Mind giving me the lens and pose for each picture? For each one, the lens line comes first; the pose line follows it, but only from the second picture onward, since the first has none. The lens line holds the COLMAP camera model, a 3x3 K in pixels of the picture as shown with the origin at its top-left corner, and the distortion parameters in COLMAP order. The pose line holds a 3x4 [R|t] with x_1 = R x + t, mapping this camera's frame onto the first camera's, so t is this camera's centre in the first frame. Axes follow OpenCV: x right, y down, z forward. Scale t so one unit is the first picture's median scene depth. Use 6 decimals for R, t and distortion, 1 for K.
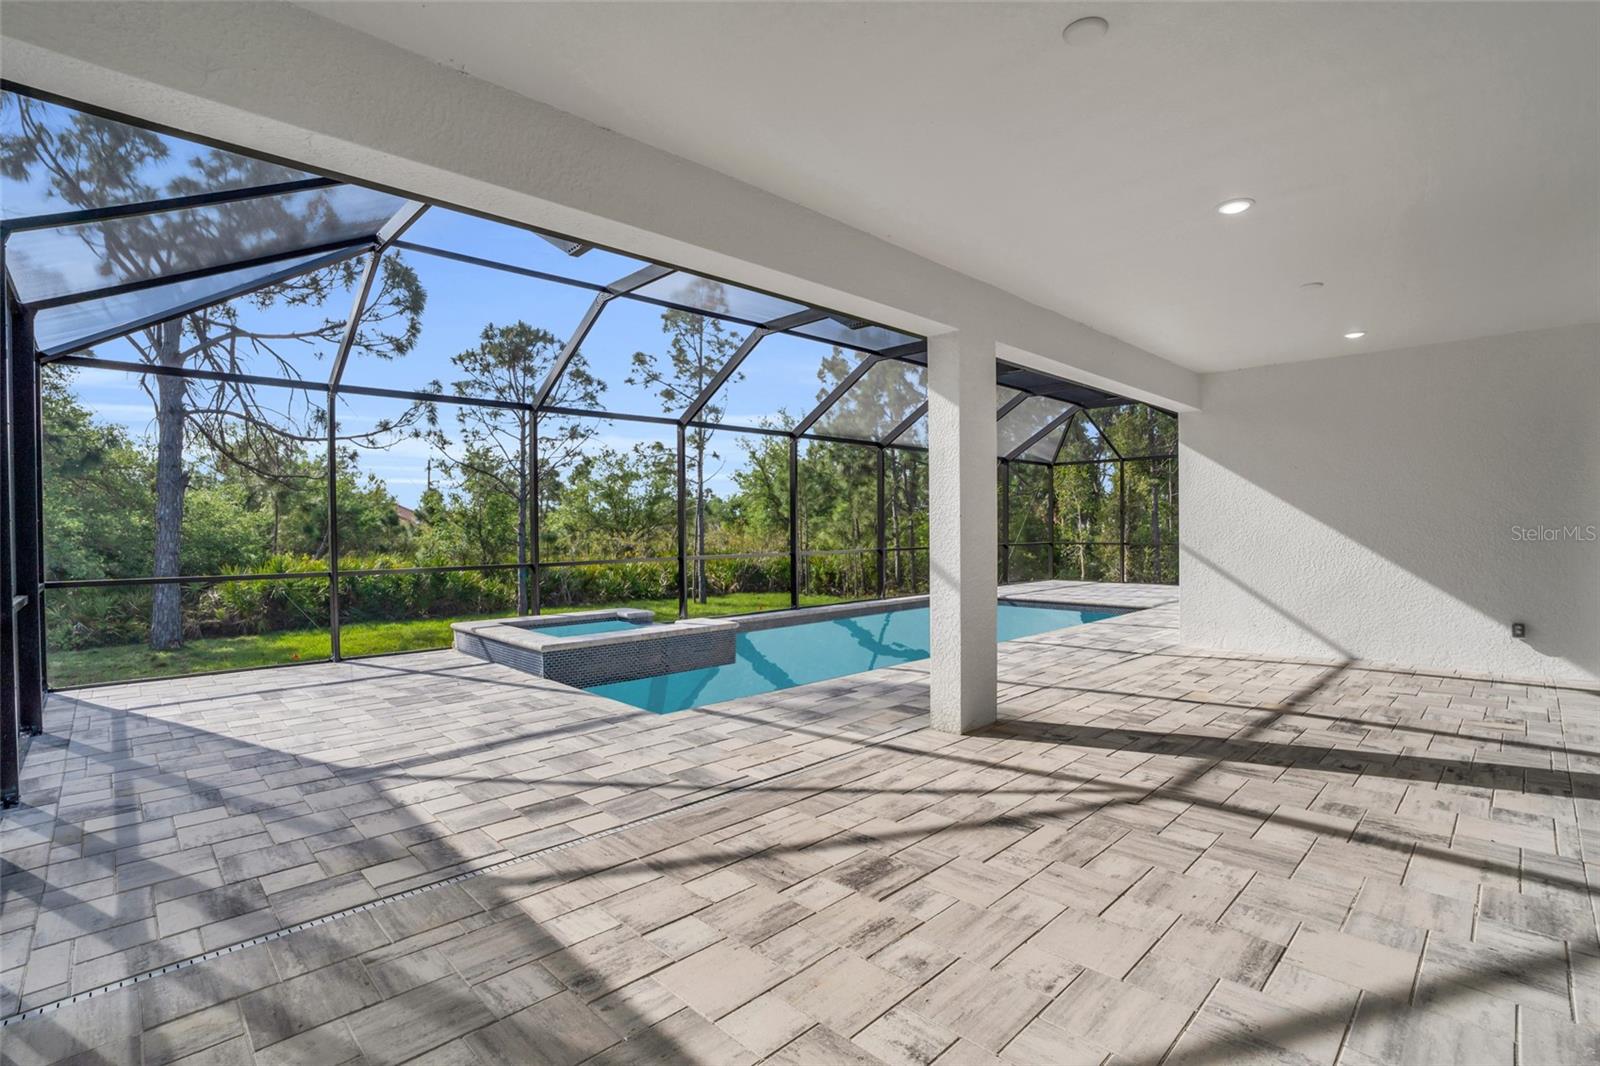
lens RADIAL K [[745.4, 0, 800.0], [0, 745.4, 533.0], [0, 0, 1]] dist [-0.074931, 0.029740]
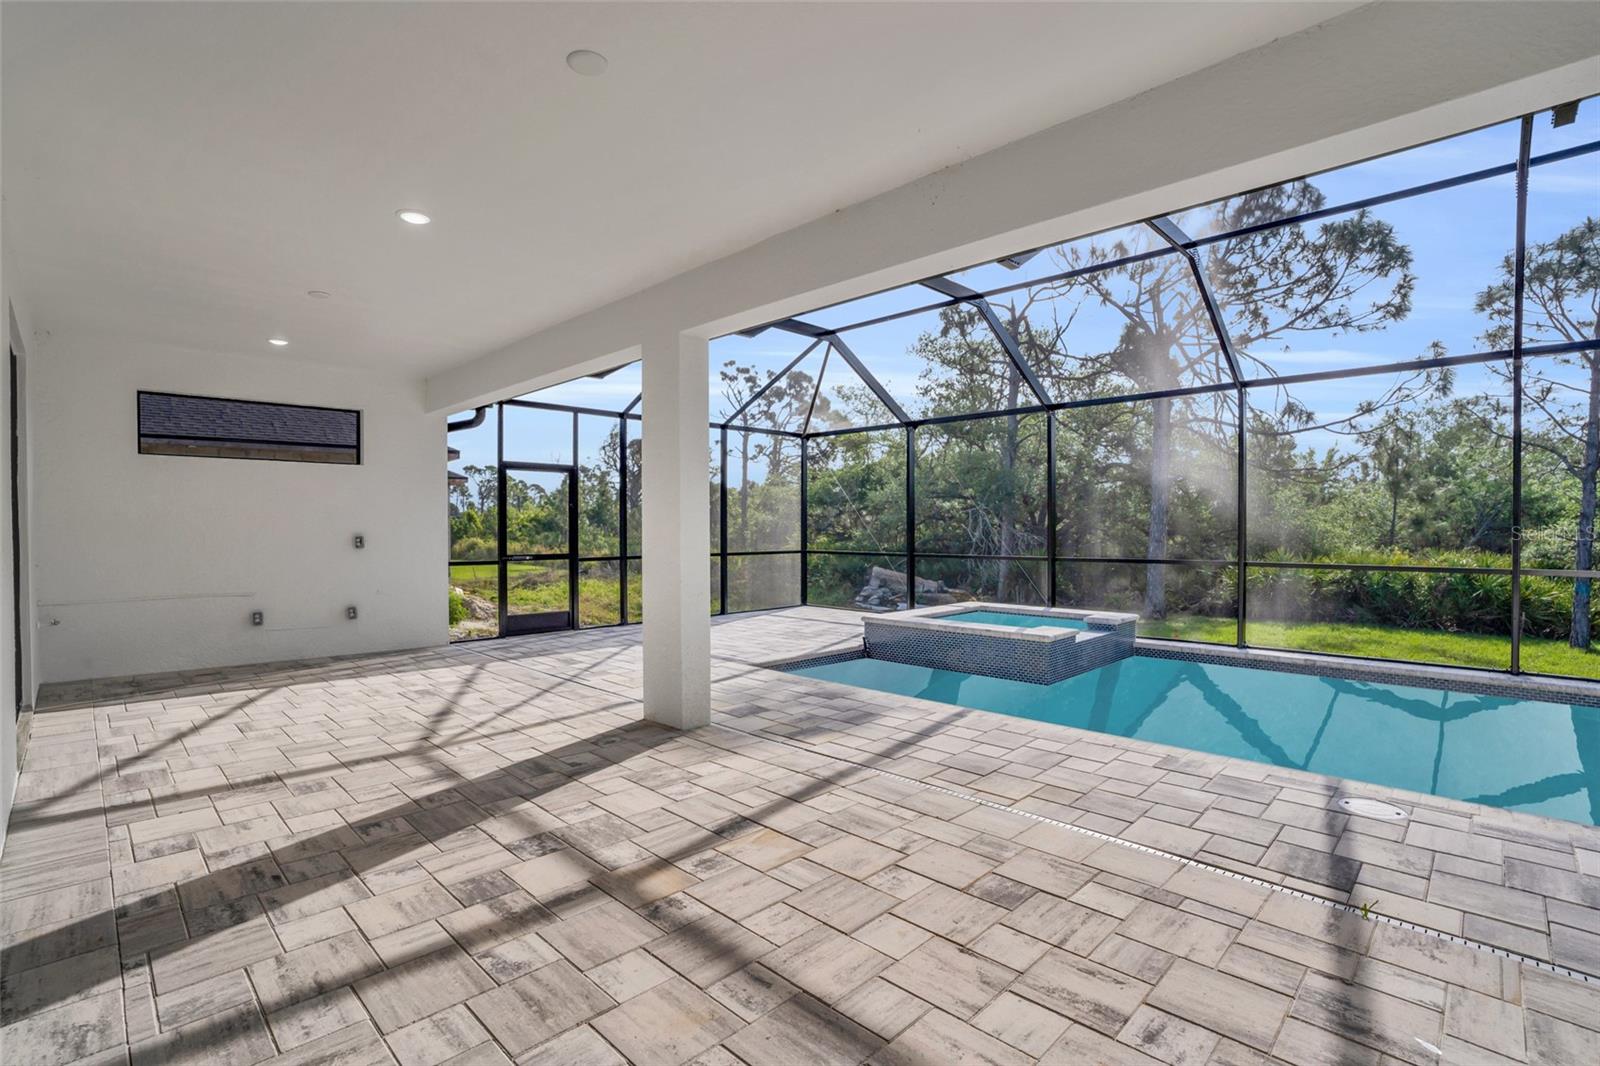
lens RADIAL K [[745.4, 0, 800.0], [0, 745.4, 533.0], [0, 0, 1]] dist [-0.074931, 0.029740]
pose [[0.022914, 0.017440, -0.999585, 1.530883], [-0.004976, 0.999837, 0.017330, -0.022636], [0.999725, 0.004577, 0.022997, 1.411230]]
